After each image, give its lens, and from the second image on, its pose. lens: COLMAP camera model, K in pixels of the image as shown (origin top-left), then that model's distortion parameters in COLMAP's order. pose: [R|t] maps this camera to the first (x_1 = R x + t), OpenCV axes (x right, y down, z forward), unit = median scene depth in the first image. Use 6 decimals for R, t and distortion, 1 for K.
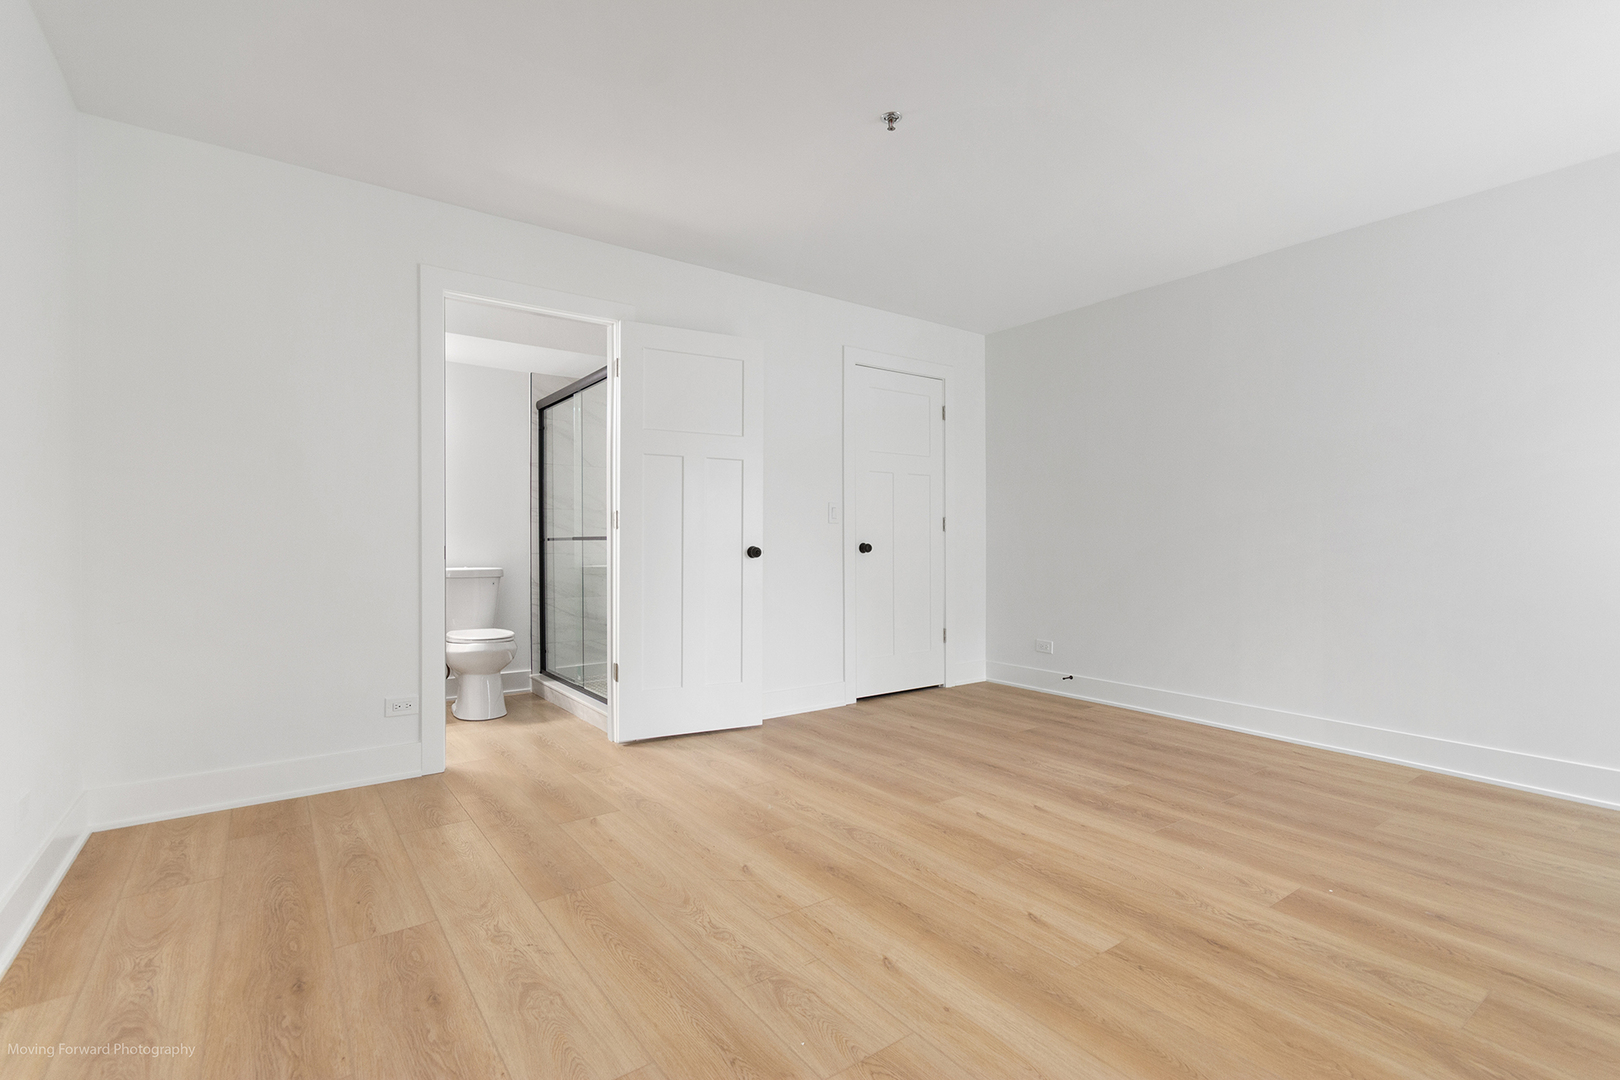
lens RADIAL K [[749.7, 0, 800.0], [0, 749.7, 544.9], [0, 0, 1]] dist [0.002744, 0.000419]
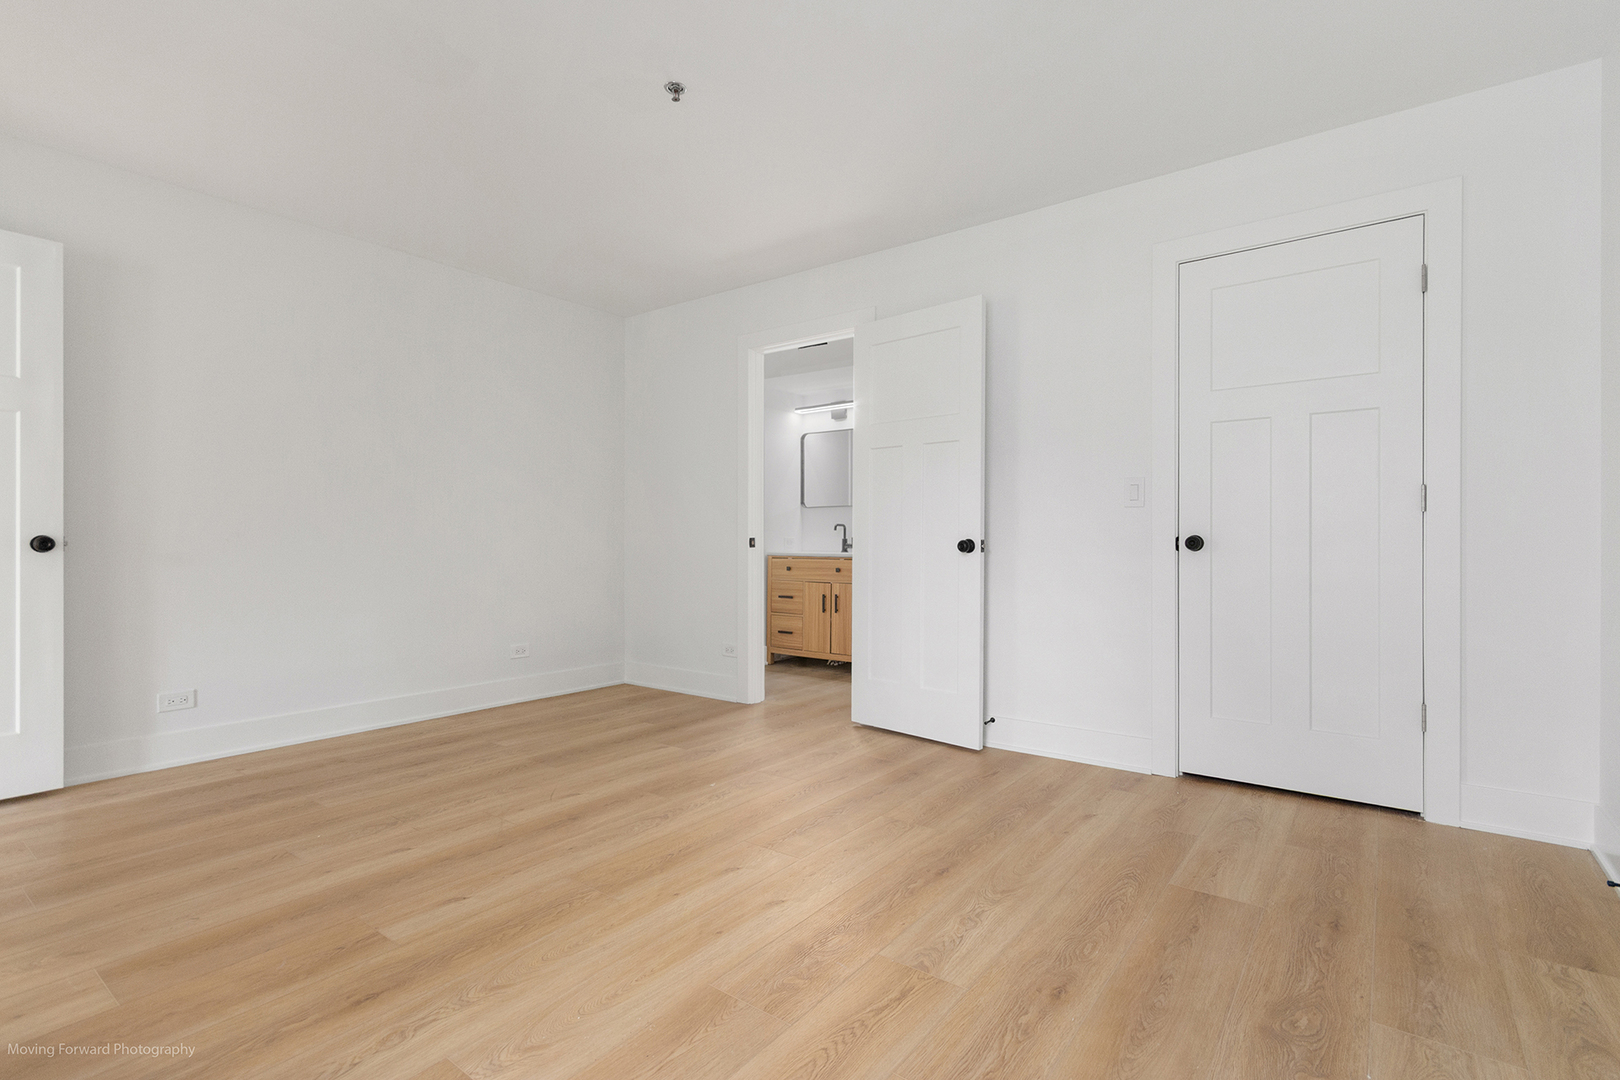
lens RADIAL K [[749.7, 0, 800.0], [0, 749.7, 544.9], [0, 0, 1]] dist [0.002744, 0.000419]
pose [[0.295795, 0.009570, -0.955203, 1.167543], [-0.003015, 0.999954, 0.009085, 0.000818], [0.955247, 0.000192, 0.295810, 0.936767]]
